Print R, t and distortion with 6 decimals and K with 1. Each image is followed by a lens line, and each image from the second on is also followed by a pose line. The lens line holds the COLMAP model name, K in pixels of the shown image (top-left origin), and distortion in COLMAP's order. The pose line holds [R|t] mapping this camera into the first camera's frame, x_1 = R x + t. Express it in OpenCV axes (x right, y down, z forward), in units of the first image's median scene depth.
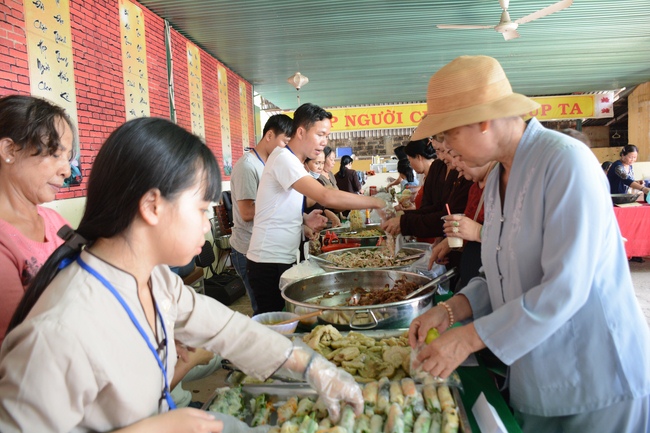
lens RADIAL K [[508.0, 0, 326.8], [0, 508.0, 210.8], [0, 0, 1]] dist [-0.143994, 0.094028]
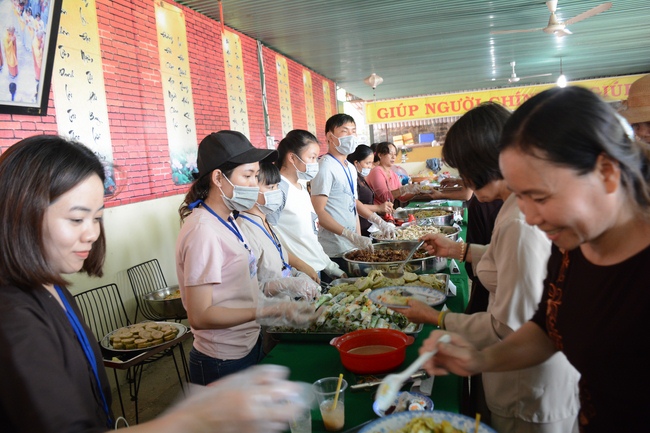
lens RADIAL K [[508.0, 0, 326.8], [0, 508.0, 210.8], [0, 0, 1]] dist [-0.143994, 0.094028]
pose [[0.983764, -0.012646, -0.179020, 0.045273], [0.018354, 0.999373, 0.030263, -0.005439], [0.178526, -0.033057, 0.983380, -0.160863]]
